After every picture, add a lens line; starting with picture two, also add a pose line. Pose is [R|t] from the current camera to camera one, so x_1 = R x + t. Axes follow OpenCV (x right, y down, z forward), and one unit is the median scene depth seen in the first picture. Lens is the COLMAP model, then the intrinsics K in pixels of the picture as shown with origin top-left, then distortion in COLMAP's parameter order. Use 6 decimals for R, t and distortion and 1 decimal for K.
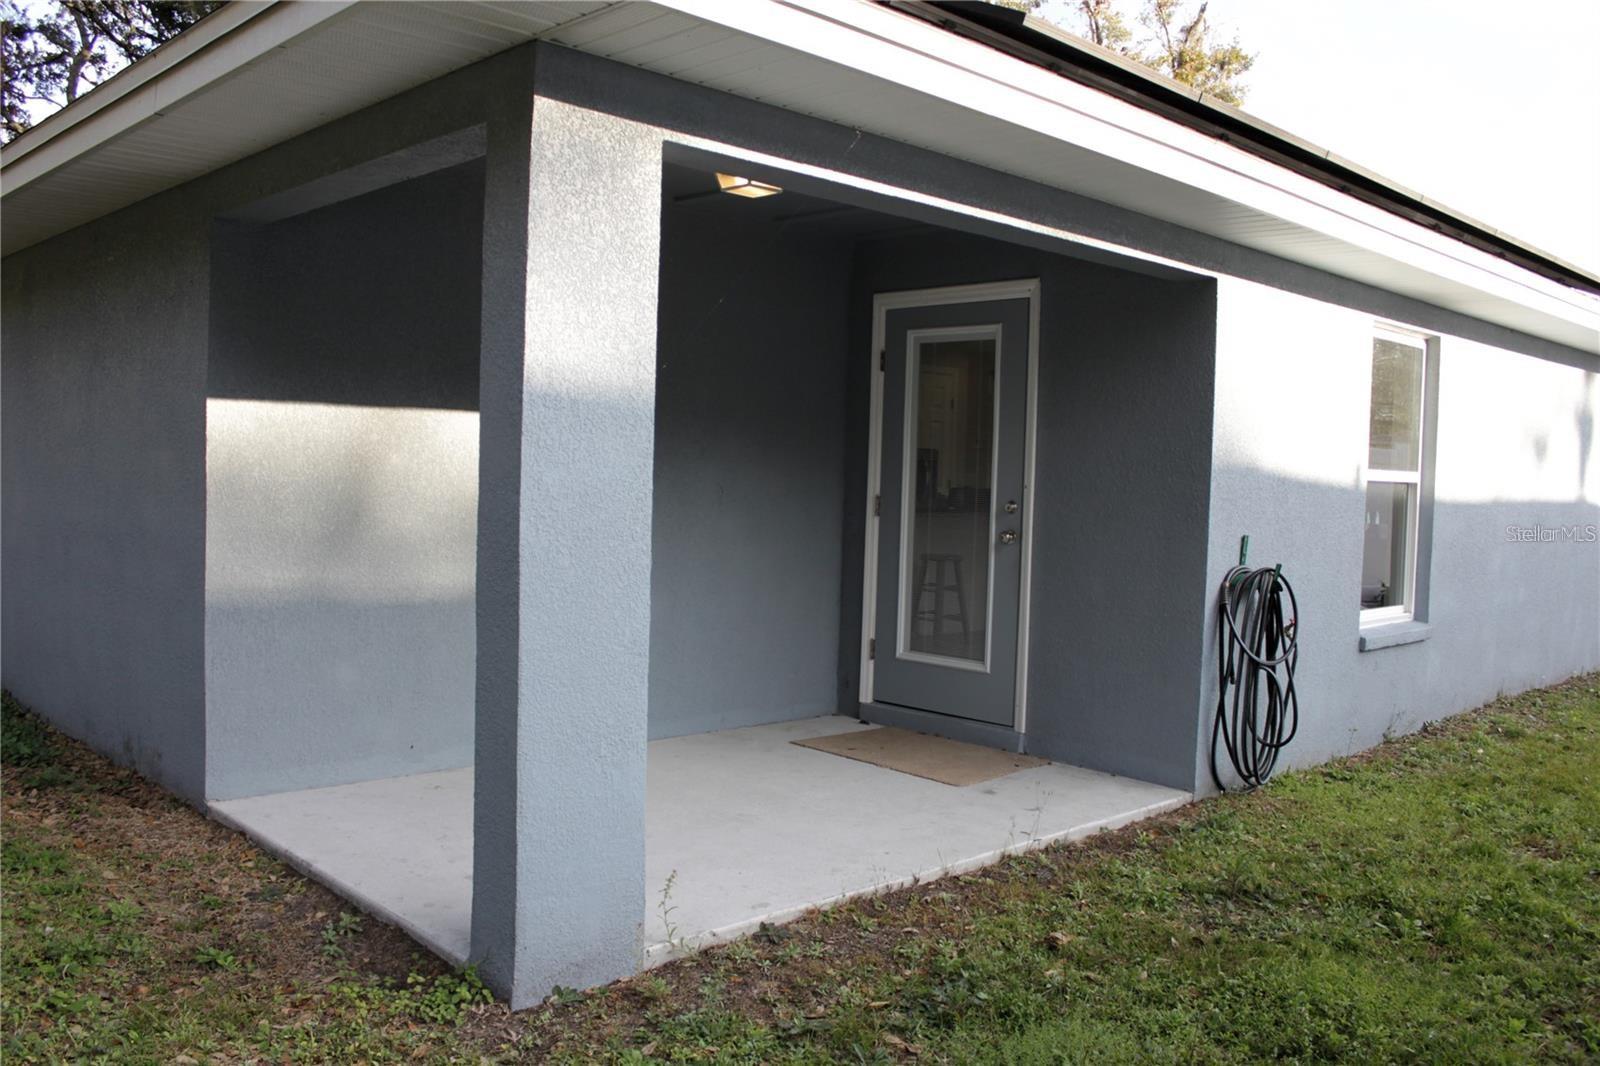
lens RADIAL K [[1398.0, 0, 800.0], [0, 1398.0, 533.0], [0, 0, 1]] dist [-0.007289, -0.001743]
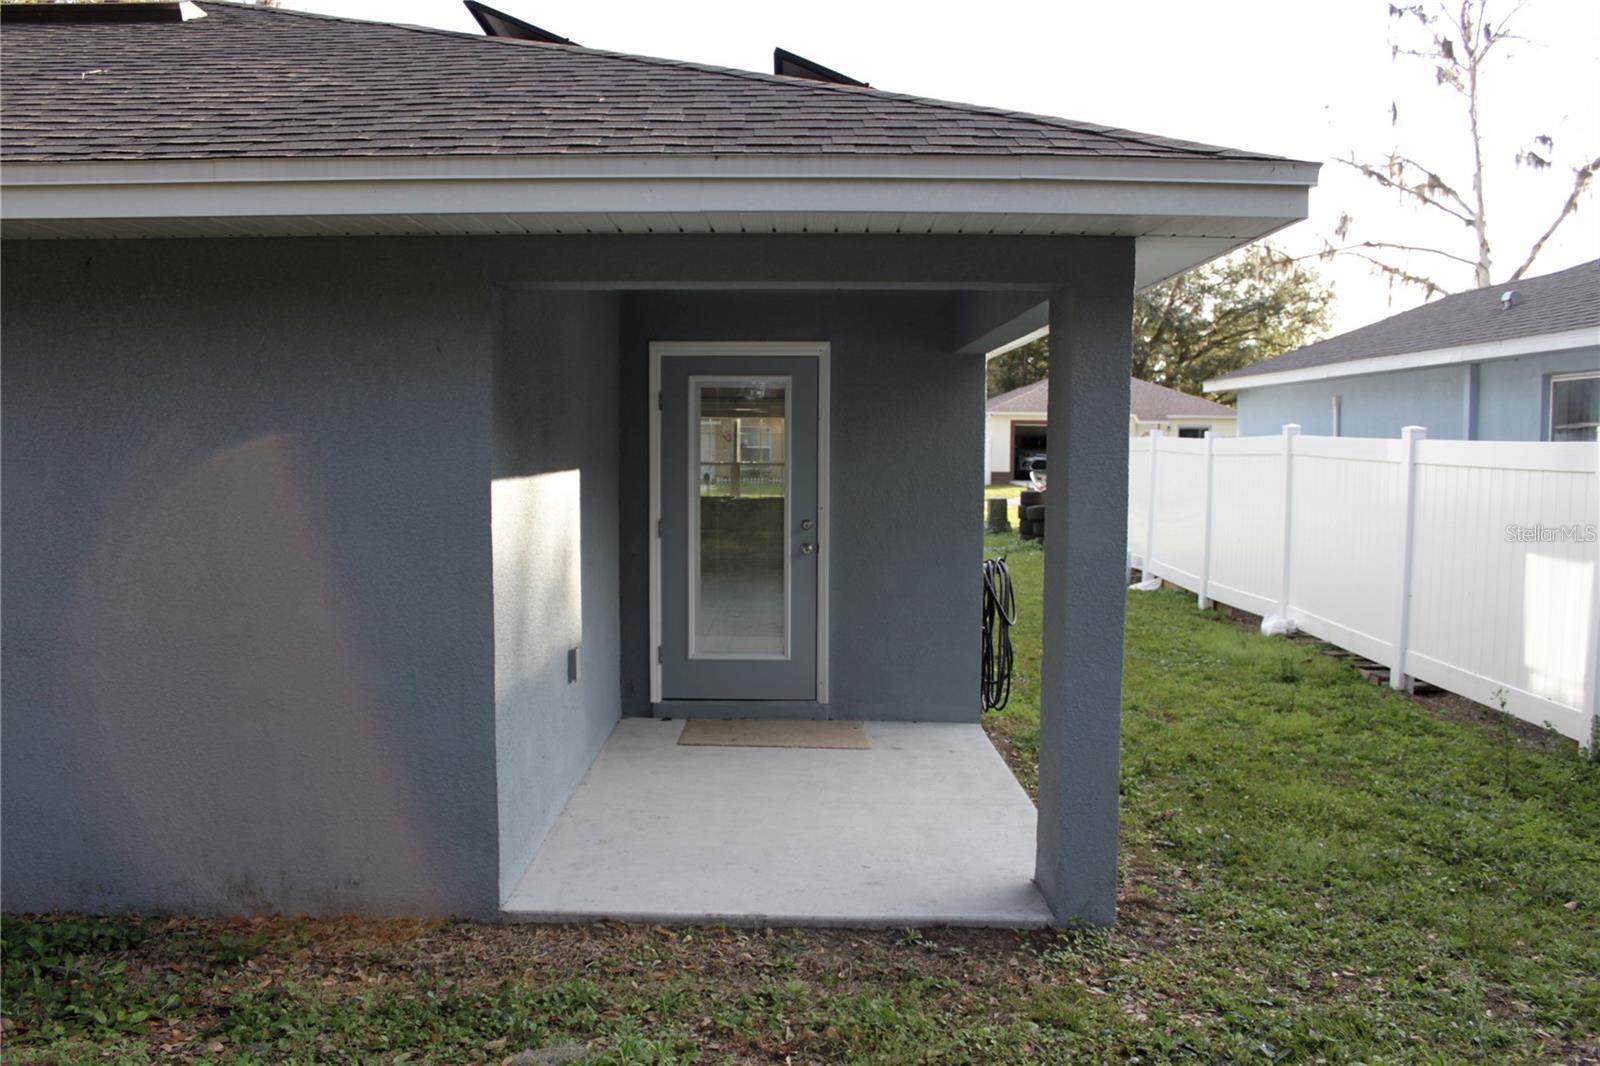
lens RADIAL K [[1398.0, 0, 800.0], [0, 1398.0, 533.0], [0, 0, 1]] dist [-0.007289, -0.001743]
pose [[0.697406, -0.071181, 0.713132, -0.685398], [0.048106, 0.997461, 0.052517, -0.071140], [-0.715060, -0.002320, 0.699060, 0.126166]]
